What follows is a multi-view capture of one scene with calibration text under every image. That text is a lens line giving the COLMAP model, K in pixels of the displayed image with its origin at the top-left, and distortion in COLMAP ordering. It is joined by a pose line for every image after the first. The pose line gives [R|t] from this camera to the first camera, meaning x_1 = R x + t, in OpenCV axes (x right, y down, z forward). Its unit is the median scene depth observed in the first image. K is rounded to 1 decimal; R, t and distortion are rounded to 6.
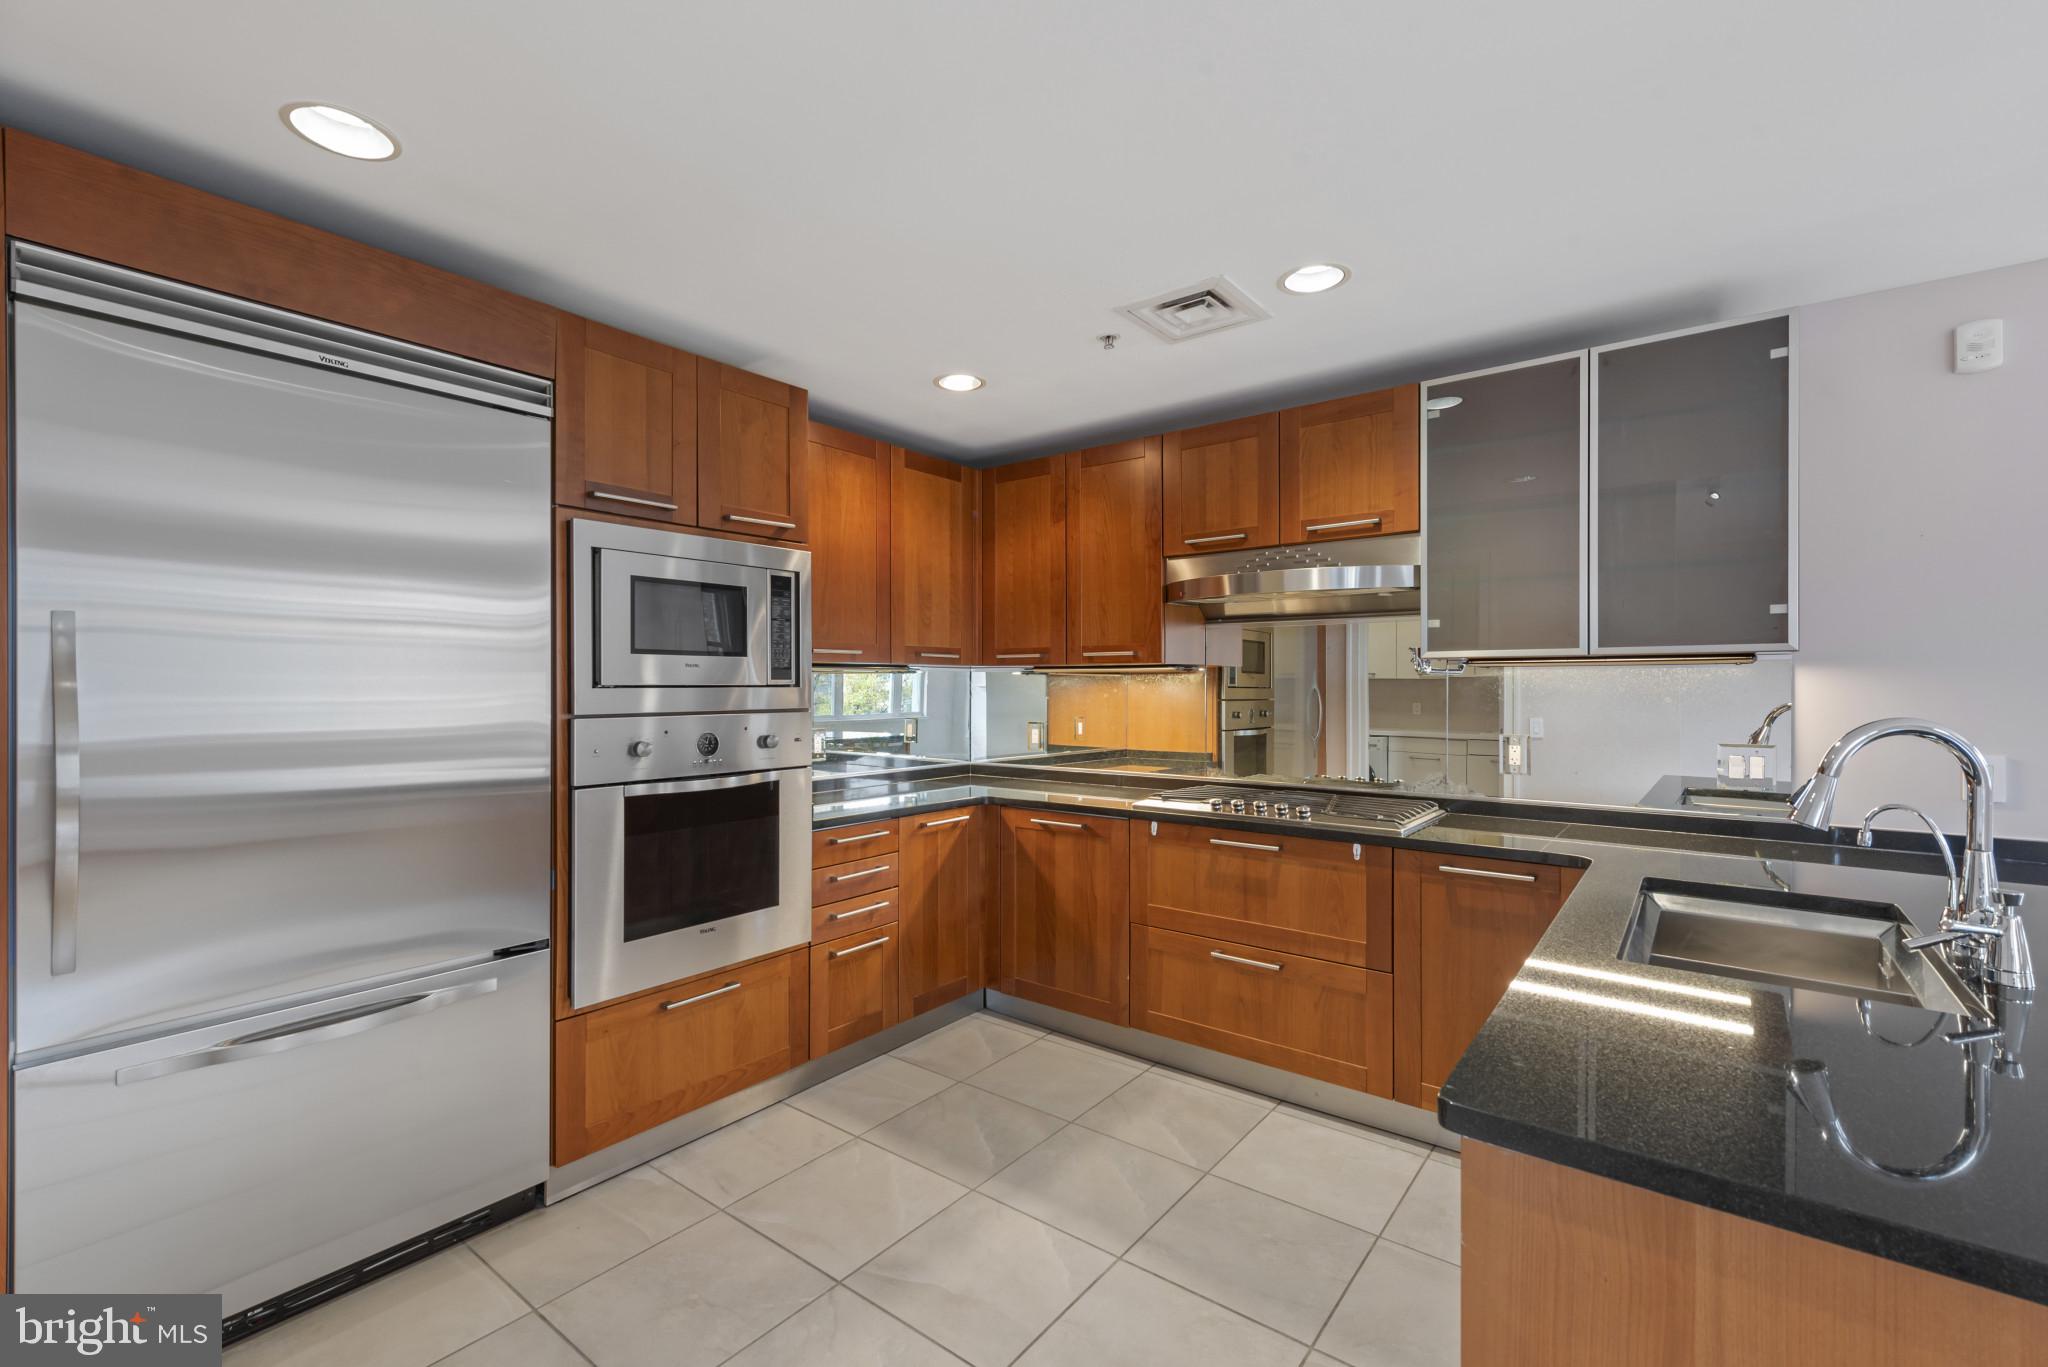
lens RADIAL K [[893.1, 0, 1021.7], [0, 893.1, 683.9], [0, 0, 1]] dist [0.008423, -0.002384]
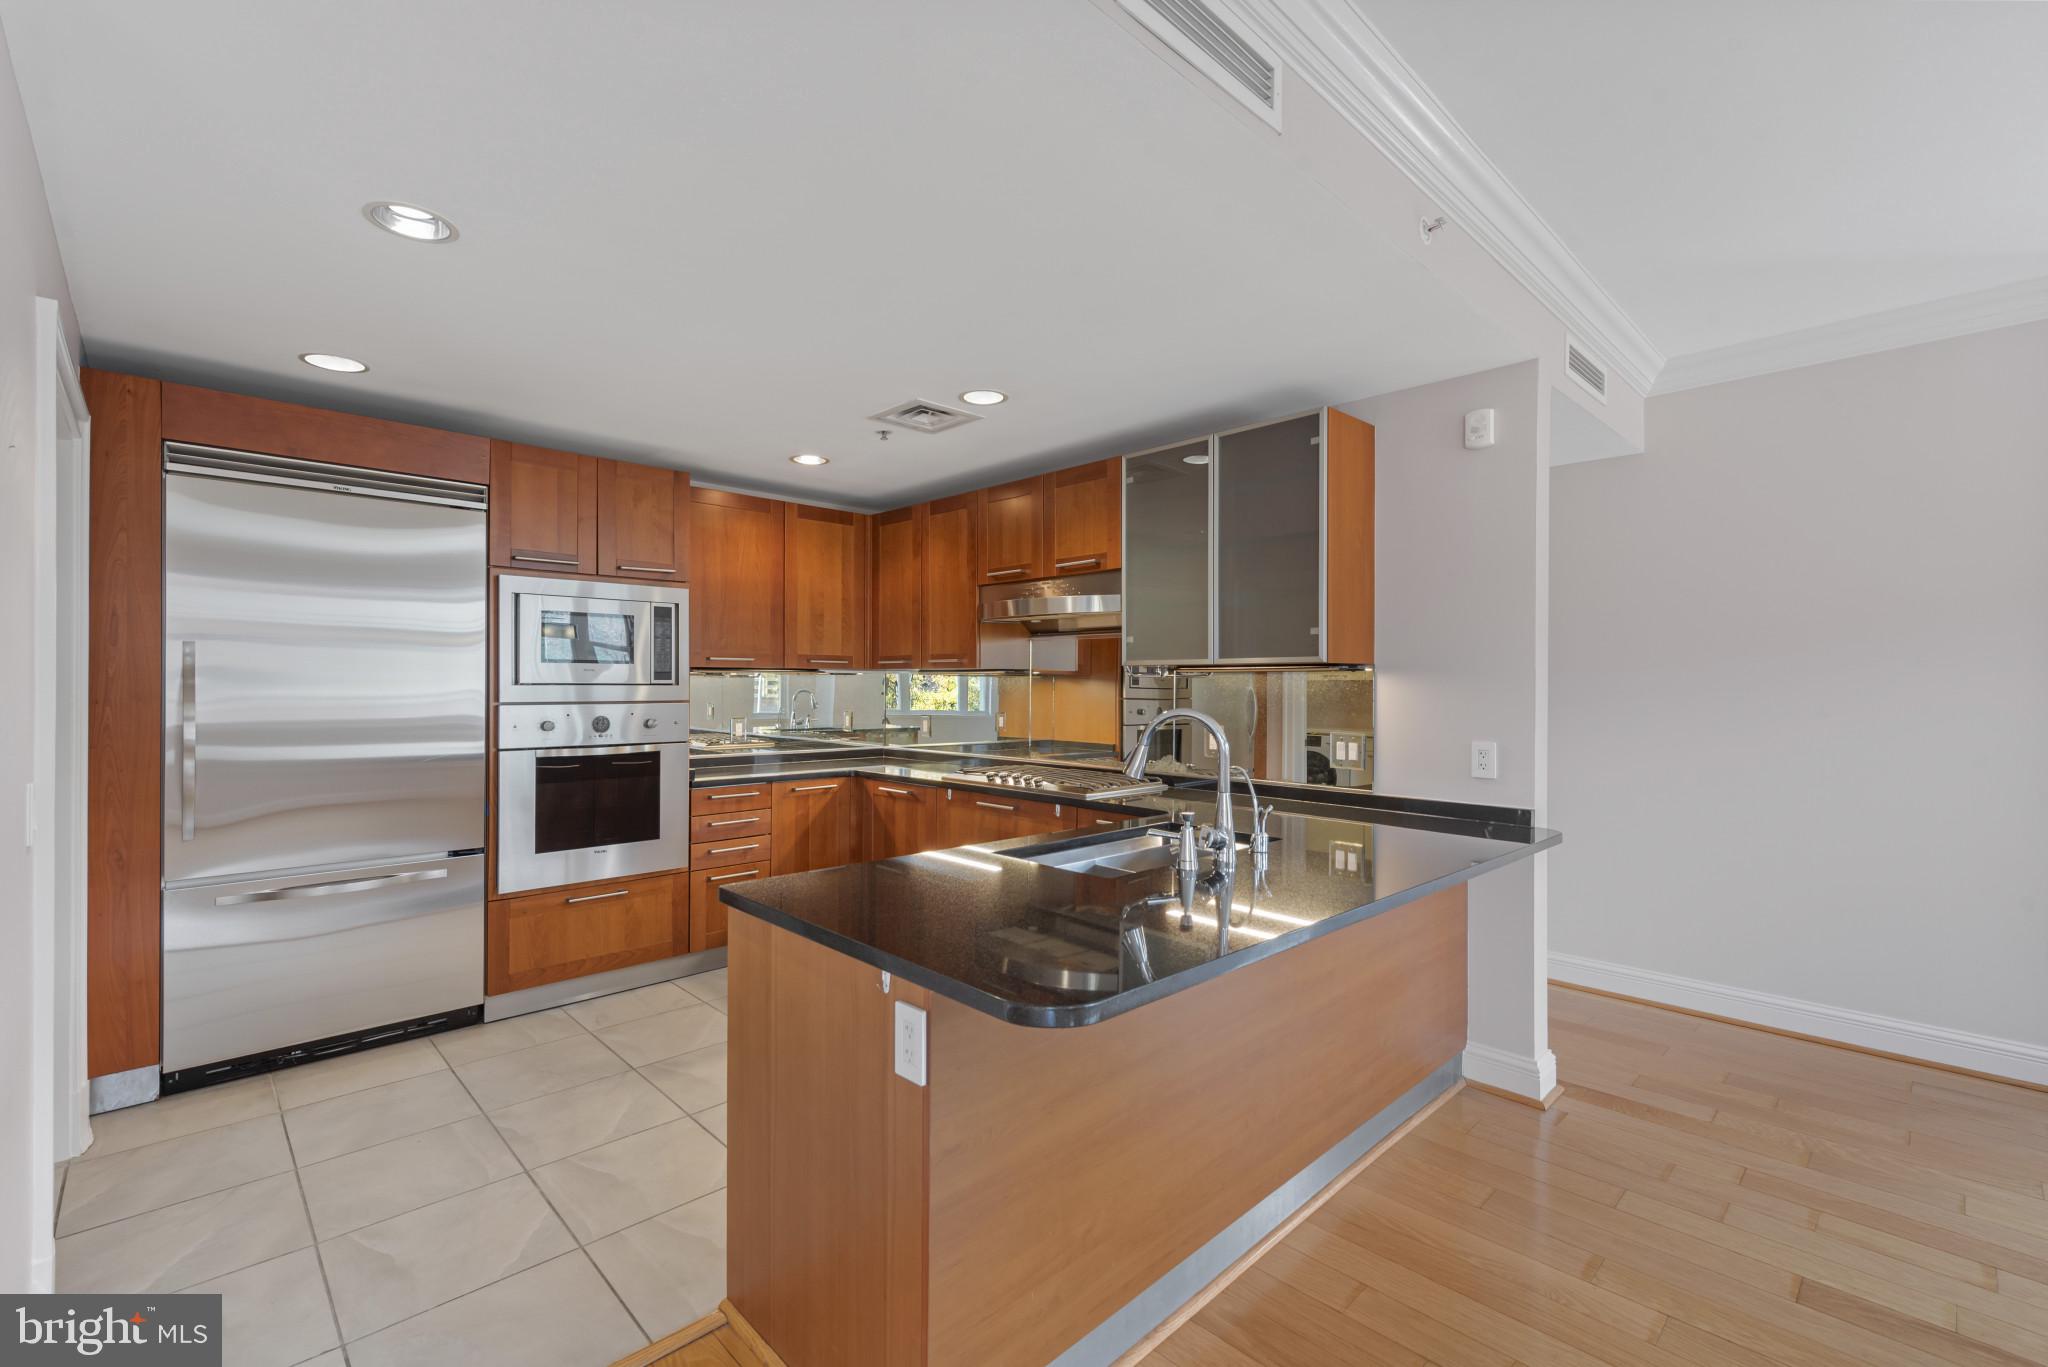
lens RADIAL K [[893.1, 0, 1024.7], [0, 893.1, 683.3], [0, 0, 1]] dist [0.008423, -0.002384]
pose [[0.989291, 0.004978, -0.145872, 0.520402], [-0.004982, 0.999988, 0.000336, -0.002983], [0.145872, 0.000394, 0.989303, -0.329232]]
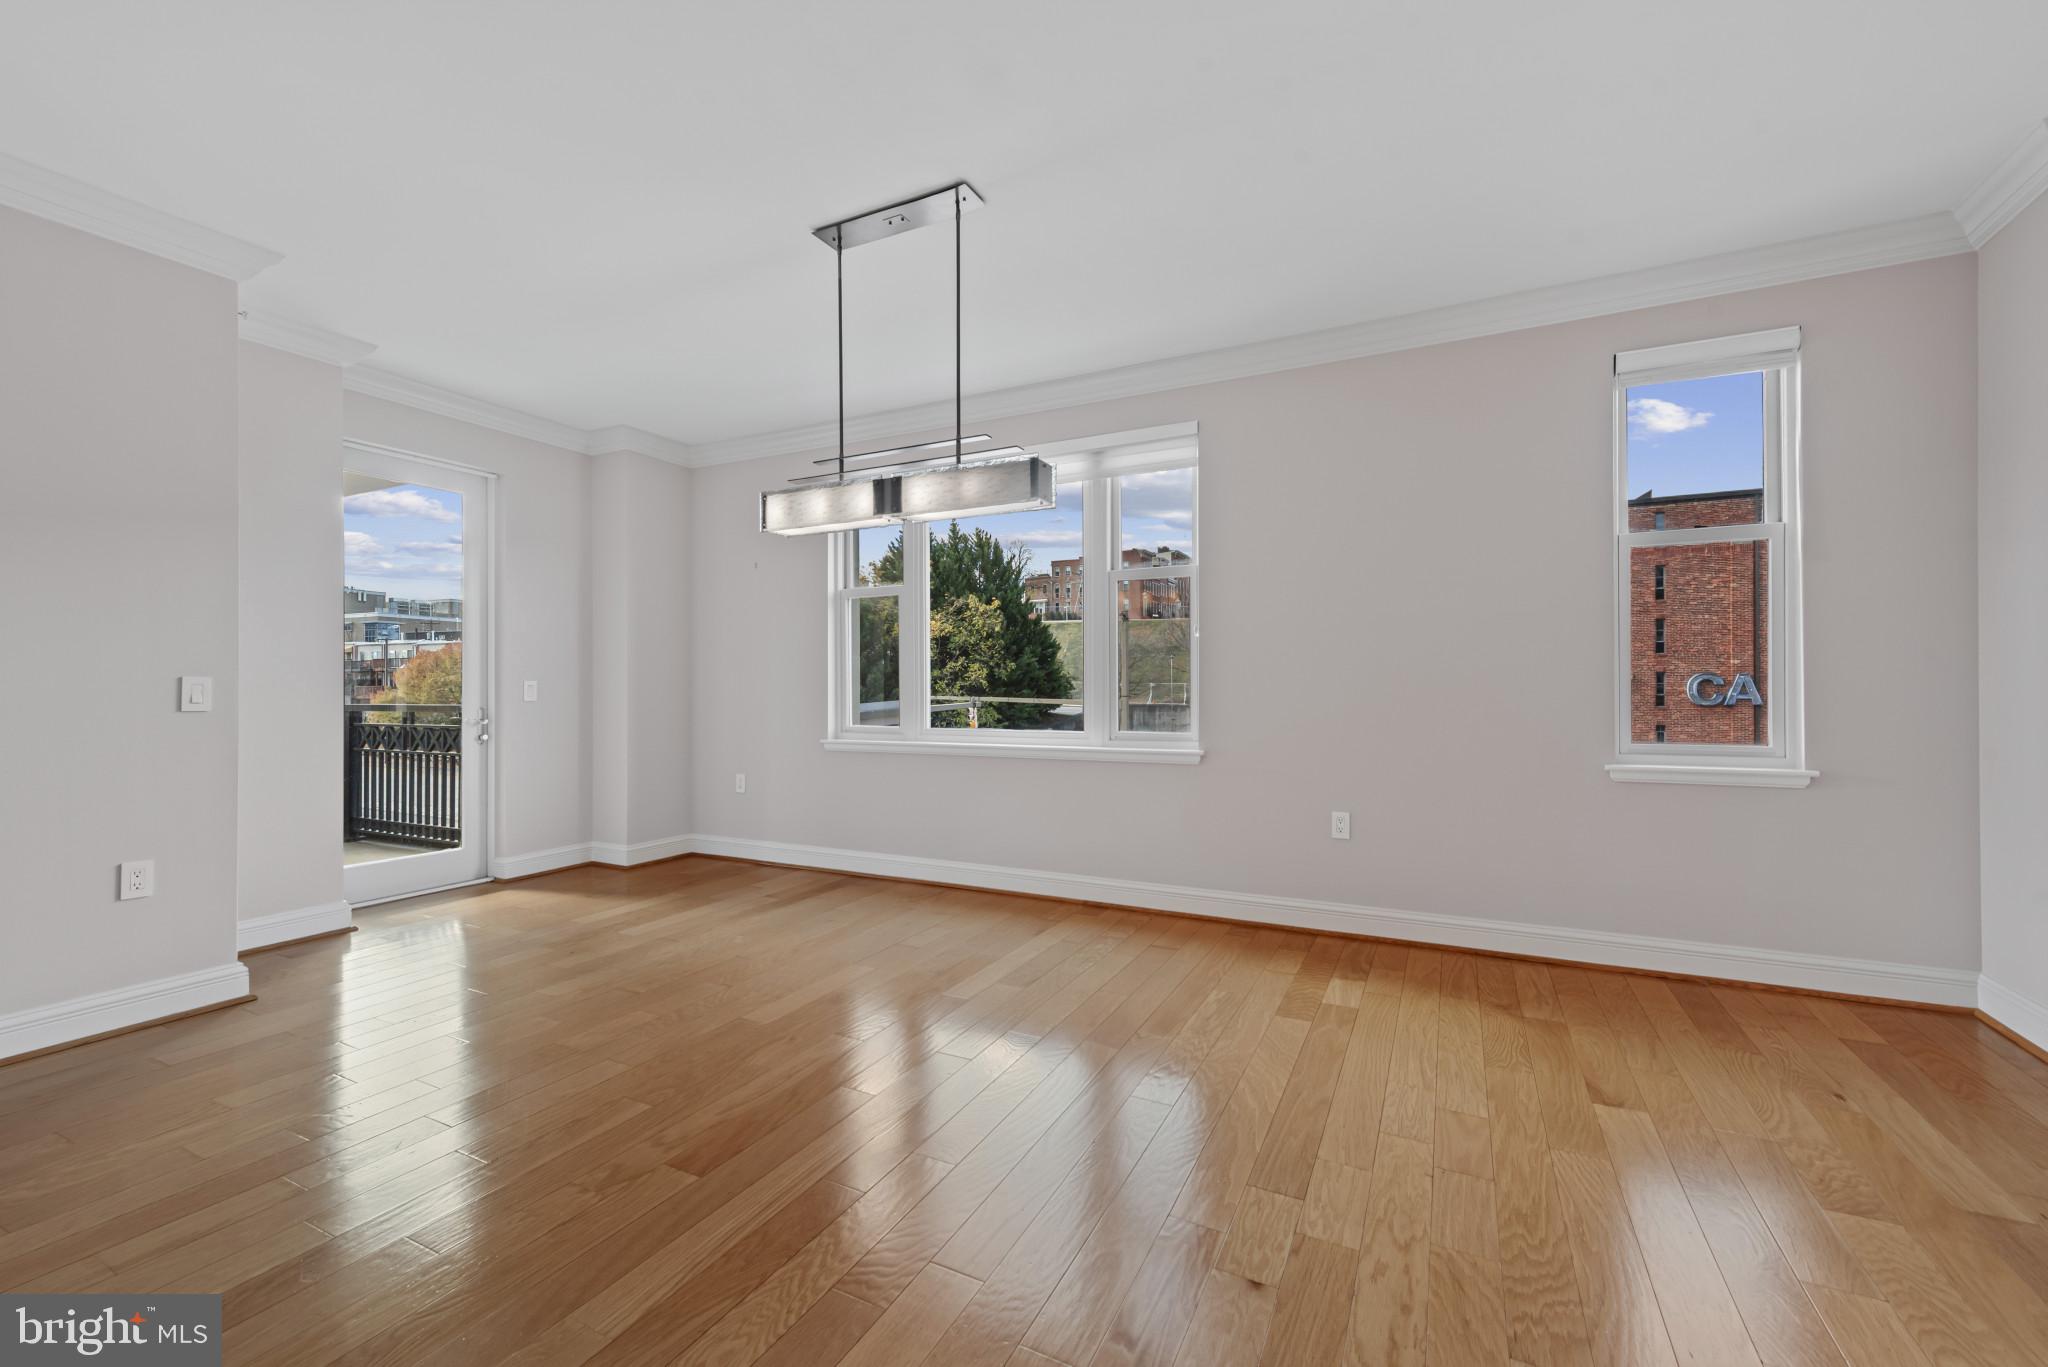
lens RADIAL K [[843.6, 0, 1018.5], [0, 843.6, 684.3], [0, 0, 1]] dist [0.014780, -0.004044]
pose [[-0.190686, 0.007529, 0.981622, 0.399911], [0.001020, 0.999972, -0.007472, 0.085524], [-0.981650, -0.000424, -0.190689, 0.089706]]
